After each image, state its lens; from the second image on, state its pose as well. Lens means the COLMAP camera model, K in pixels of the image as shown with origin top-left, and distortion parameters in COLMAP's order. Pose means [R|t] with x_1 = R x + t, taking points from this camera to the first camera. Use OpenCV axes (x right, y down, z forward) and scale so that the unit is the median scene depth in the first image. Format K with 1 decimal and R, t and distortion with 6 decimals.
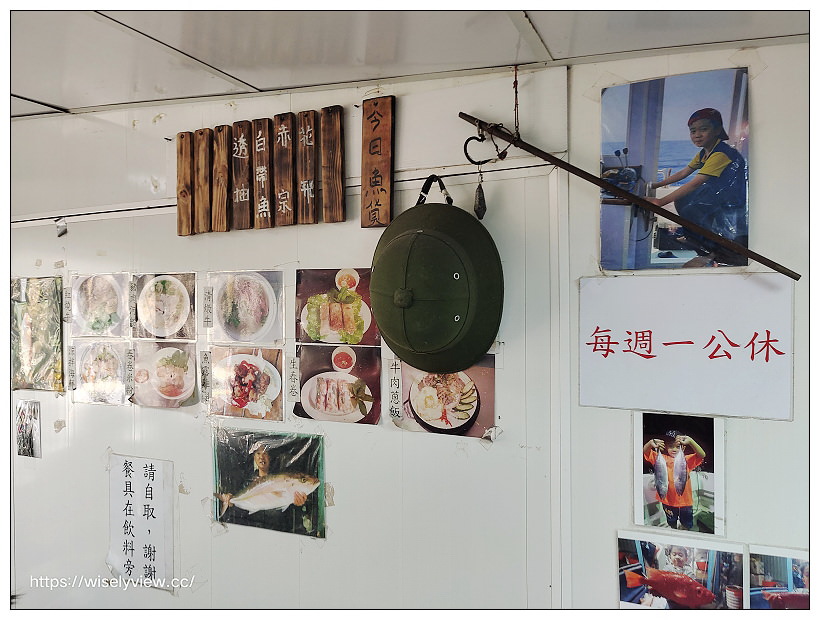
lens RADIAL K [[604.5, 0, 410.0], [0, 604.5, 310.0], [0, 0, 1]] dist [0.004128, -0.005175]
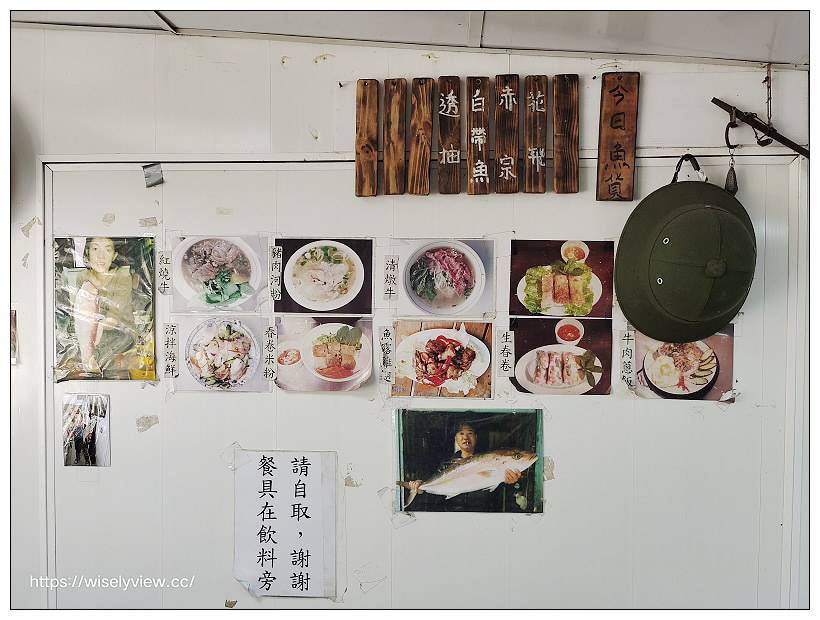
lens RADIAL K [[604.5, 0, 410.0], [0, 604.5, 310.0], [0, 0, 1]] dist [0.004128, -0.005175]
pose [[0.934124, 0.002966, 0.356937, -0.681806], [-0.010226, 0.999777, 0.018455, 0.028853], [-0.356802, -0.020889, 0.933946, 0.156567]]
